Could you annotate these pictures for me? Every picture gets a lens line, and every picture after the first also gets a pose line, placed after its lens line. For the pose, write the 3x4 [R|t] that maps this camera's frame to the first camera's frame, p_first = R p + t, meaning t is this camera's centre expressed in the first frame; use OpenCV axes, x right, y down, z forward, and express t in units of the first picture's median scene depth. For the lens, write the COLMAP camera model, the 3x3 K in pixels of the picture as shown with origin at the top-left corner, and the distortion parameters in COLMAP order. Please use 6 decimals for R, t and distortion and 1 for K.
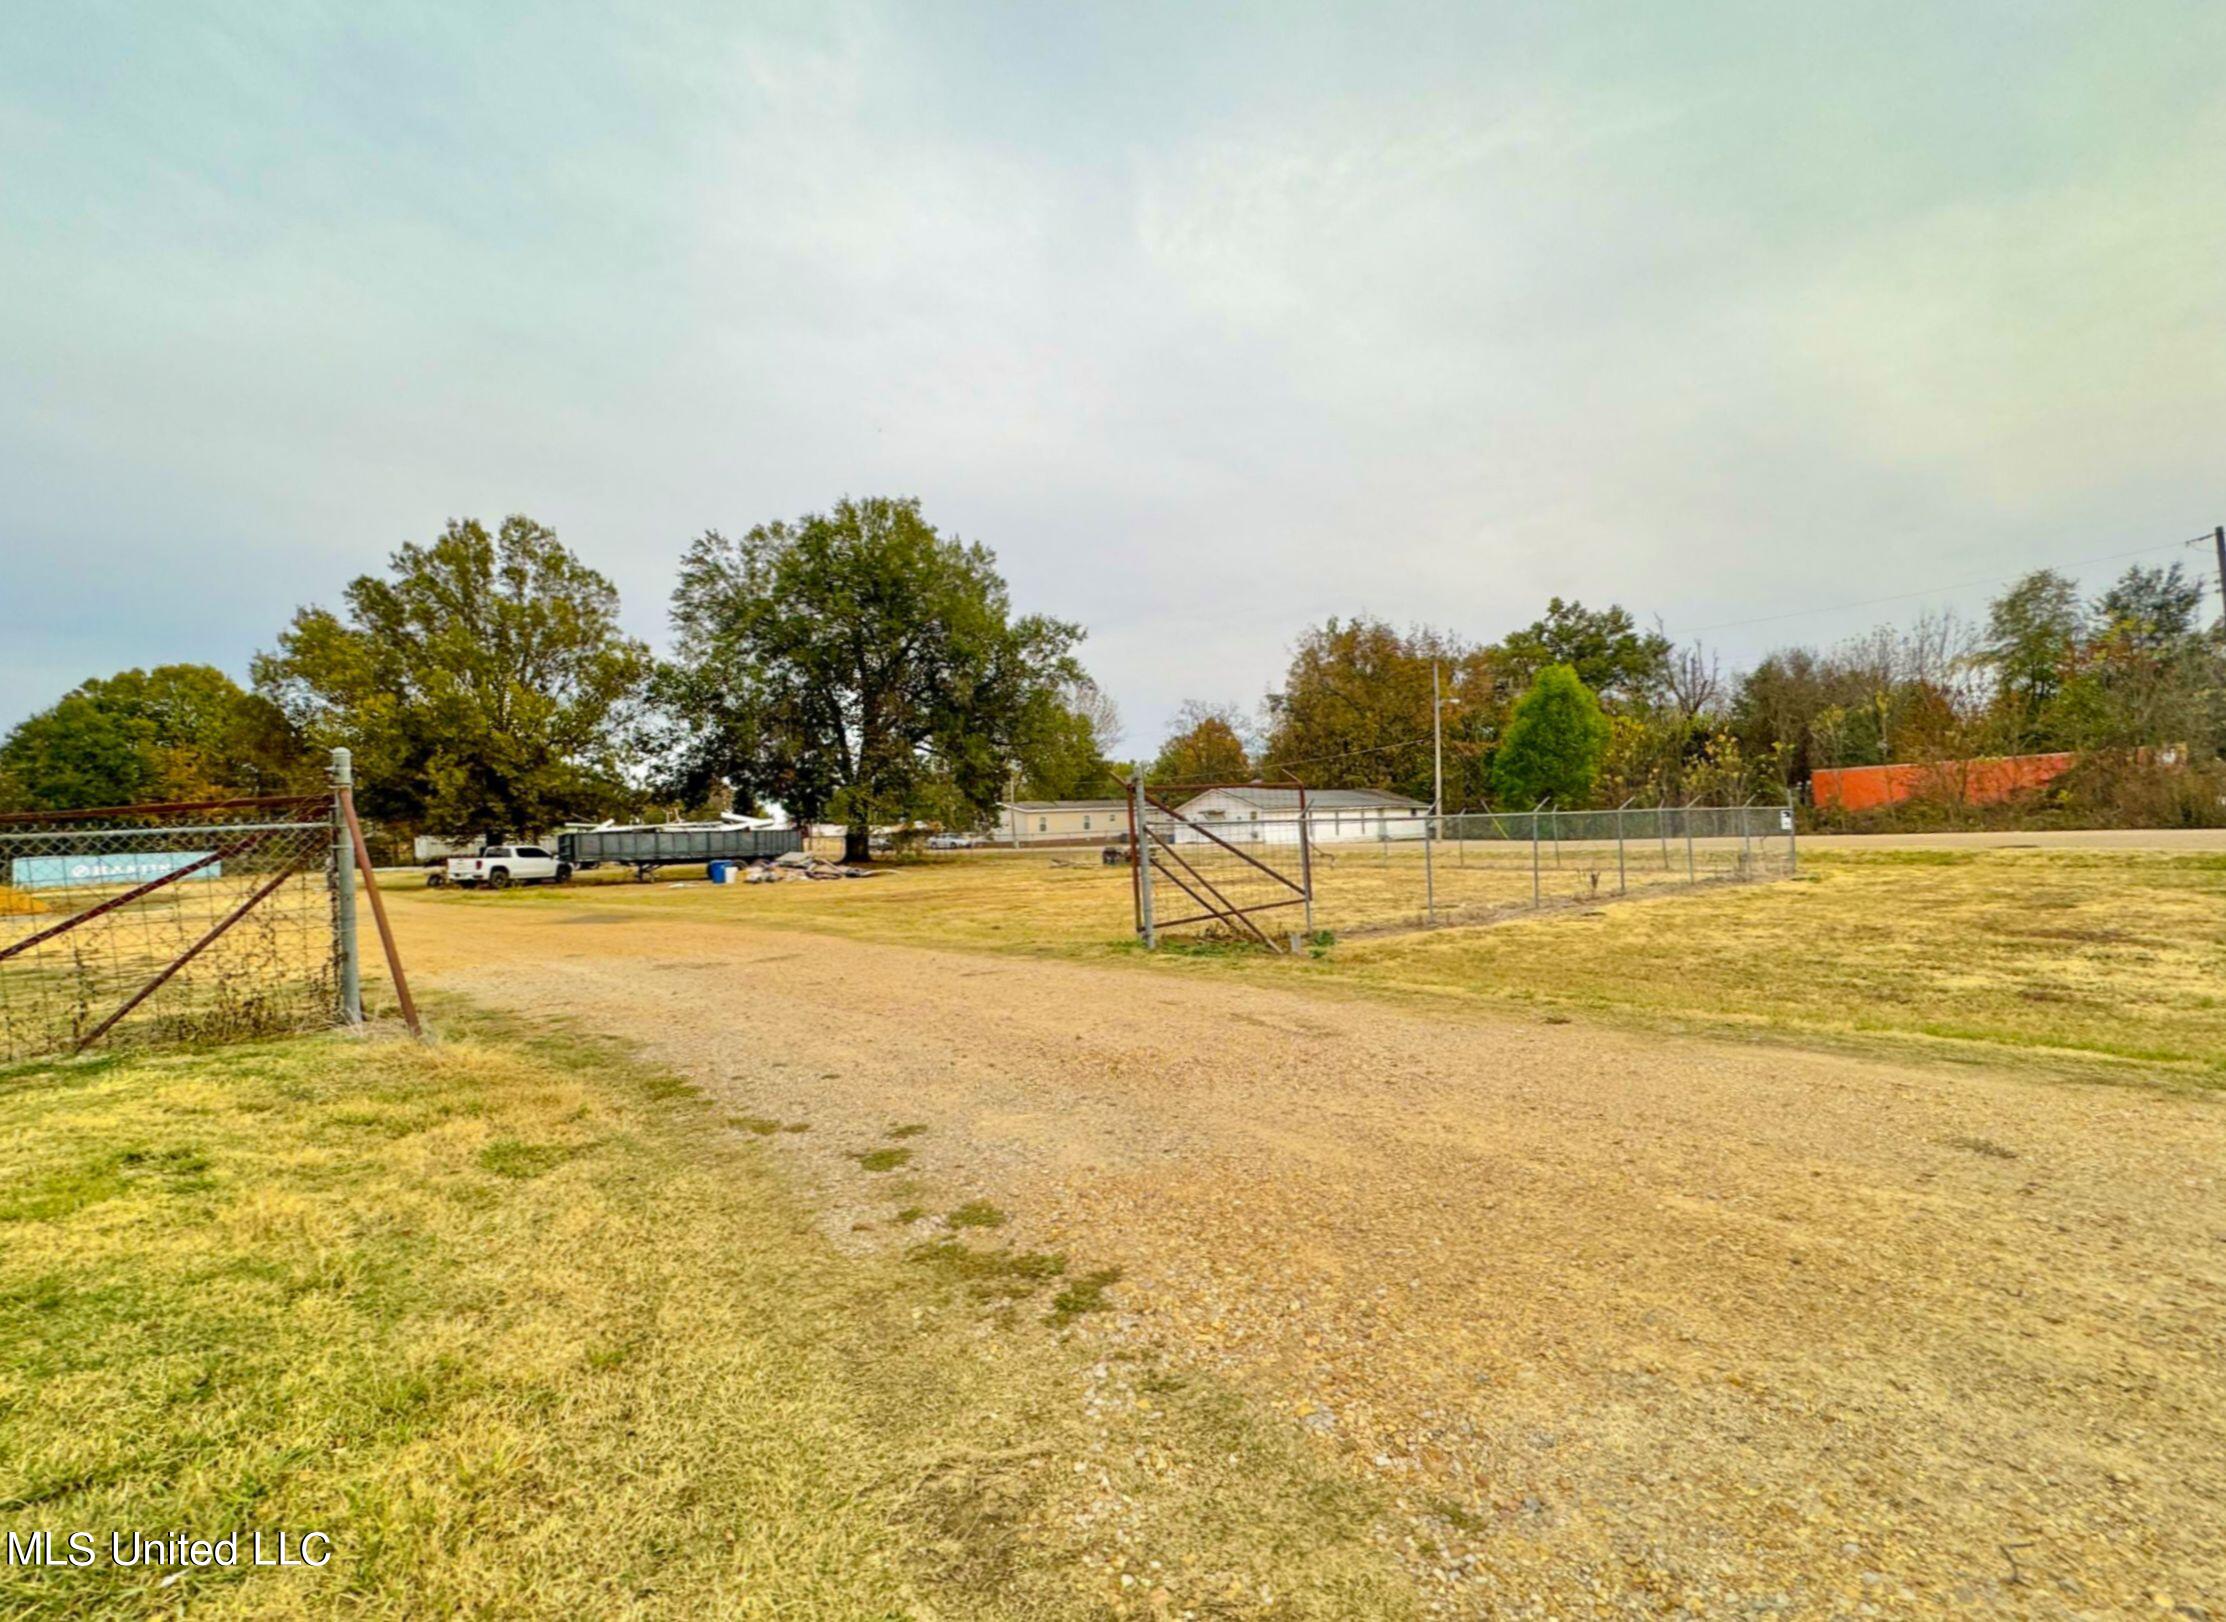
lens RADIAL K [[984.5, 0, 1111.6], [0, 984.5, 819.9], [0, 0, 1]] dist [-0.004257, -0.000006]
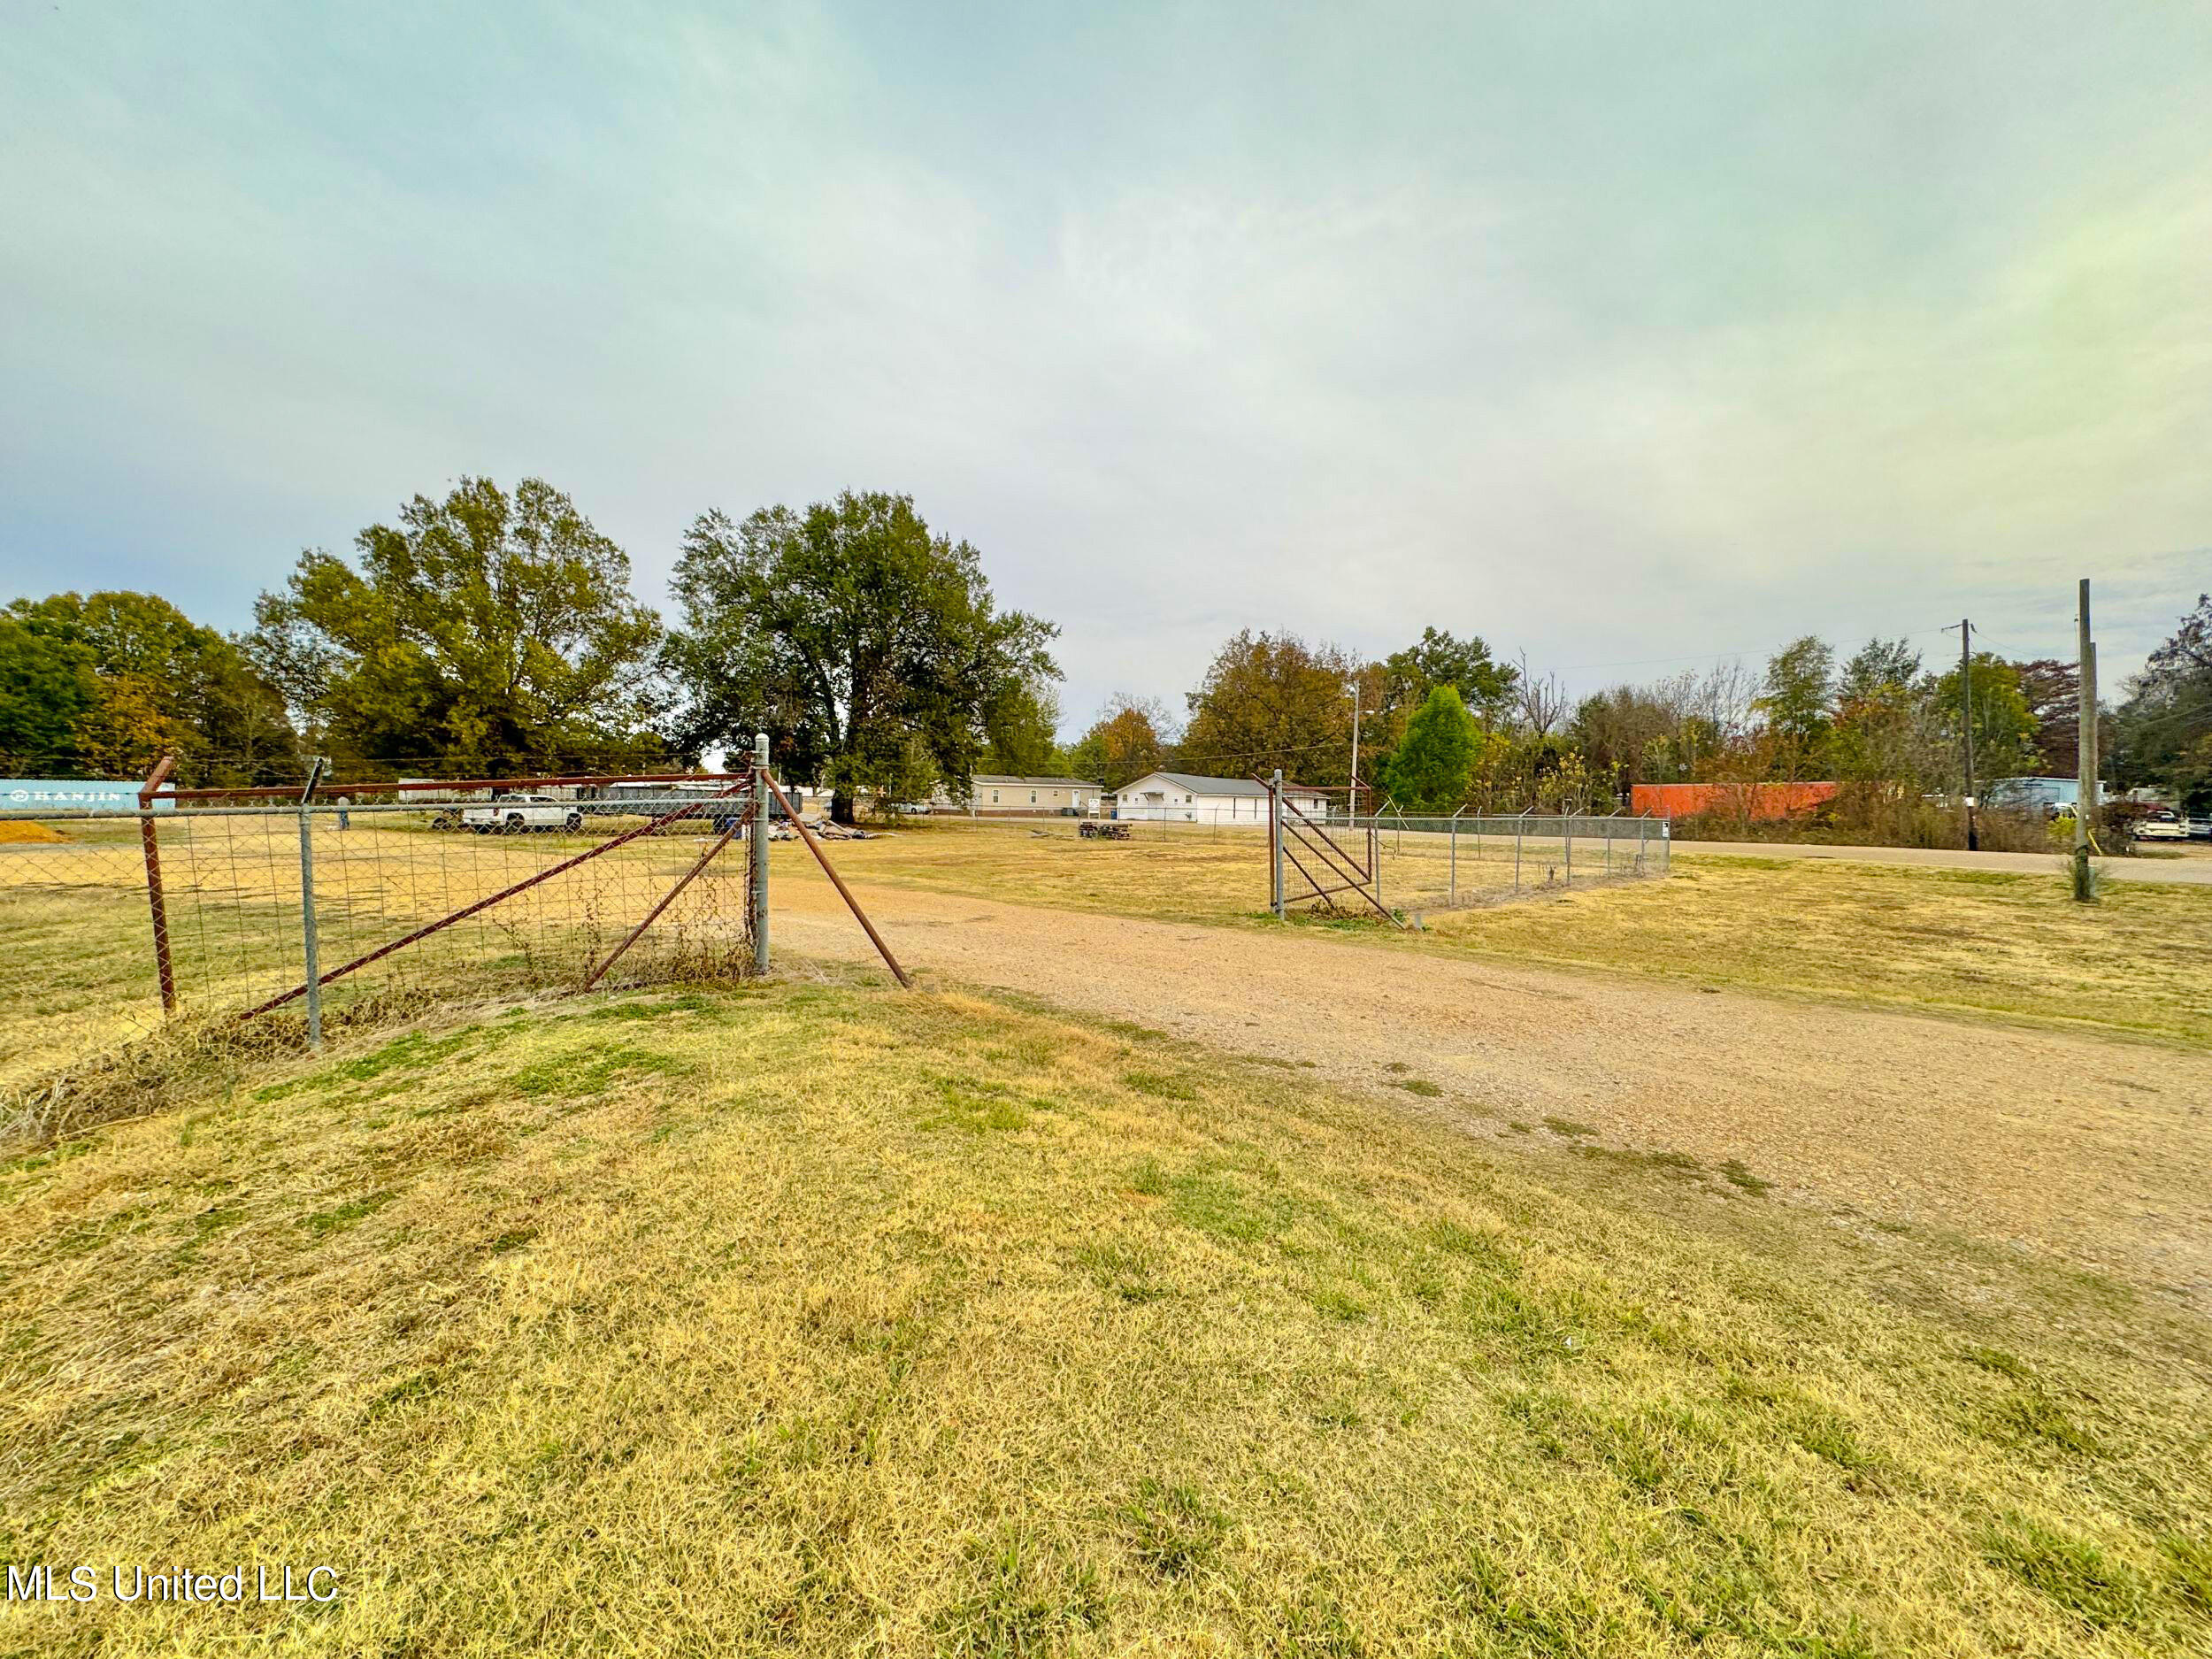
lens RADIAL K [[883.3, 0, 1082.1], [0, 883.3, 822.6], [0, 0, 1]] dist [-0.005518, 0.000820]
pose [[0.990620, 0.045921, 0.128700, -0.122406], [-0.050575, 0.998171, 0.033128, -0.004876], [-0.126943, -0.039326, 0.991130, -0.017743]]
